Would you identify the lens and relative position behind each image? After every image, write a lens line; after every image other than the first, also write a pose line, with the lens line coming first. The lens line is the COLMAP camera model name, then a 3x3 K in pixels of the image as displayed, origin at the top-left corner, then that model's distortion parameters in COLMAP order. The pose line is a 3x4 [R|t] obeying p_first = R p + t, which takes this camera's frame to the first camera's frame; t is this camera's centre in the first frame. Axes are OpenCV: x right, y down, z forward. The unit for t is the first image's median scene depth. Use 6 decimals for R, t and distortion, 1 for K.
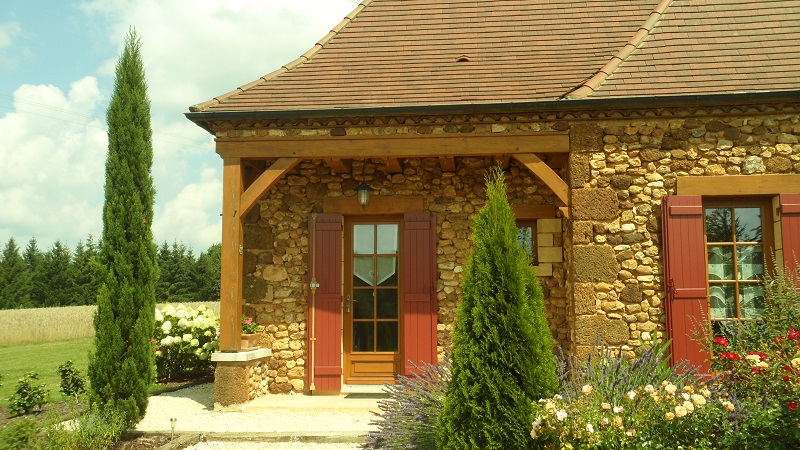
lens RADIAL K [[805.9, 0, 400.0], [0, 805.9, 225.0], [0, 0, 1]] dist [-0.007671, 0.280058]
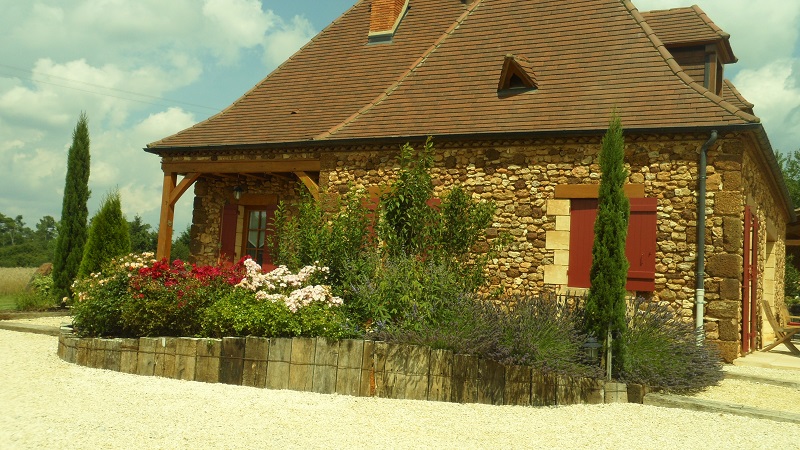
lens RADIAL K [[805.9, 0, 400.0], [0, 805.9, 225.0], [0, 0, 1]] dist [-0.007671, 0.280058]
pose [[0.914392, 0.032635, -0.403512, 1.058724], [-0.025708, 0.999415, 0.022571, -0.020421], [0.404012, -0.010266, 0.914696, -0.471400]]
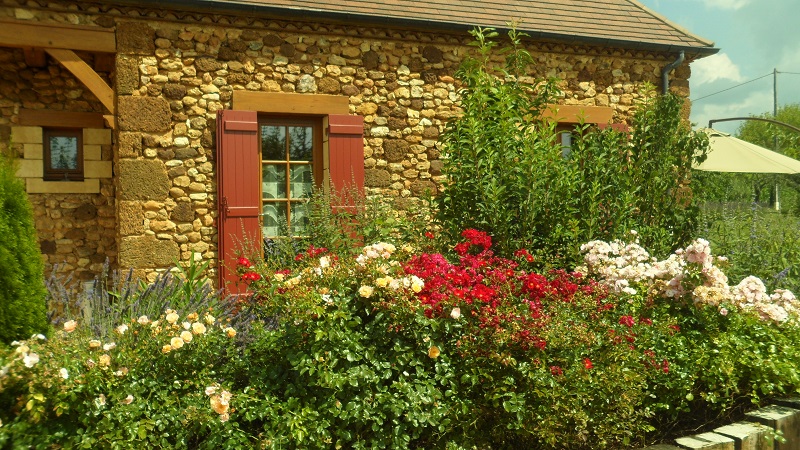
lens RADIAL K [[805.9, 0, 400.0], [0, 805.9, 225.0], [0, 0, 1]] dist [-0.007671, 0.280058]
pose [[0.882835, -0.008822, 0.469601, 0.067702], [-0.037727, 0.995261, 0.089622, 0.005897], [-0.468166, -0.096838, 0.878318, 0.056338]]
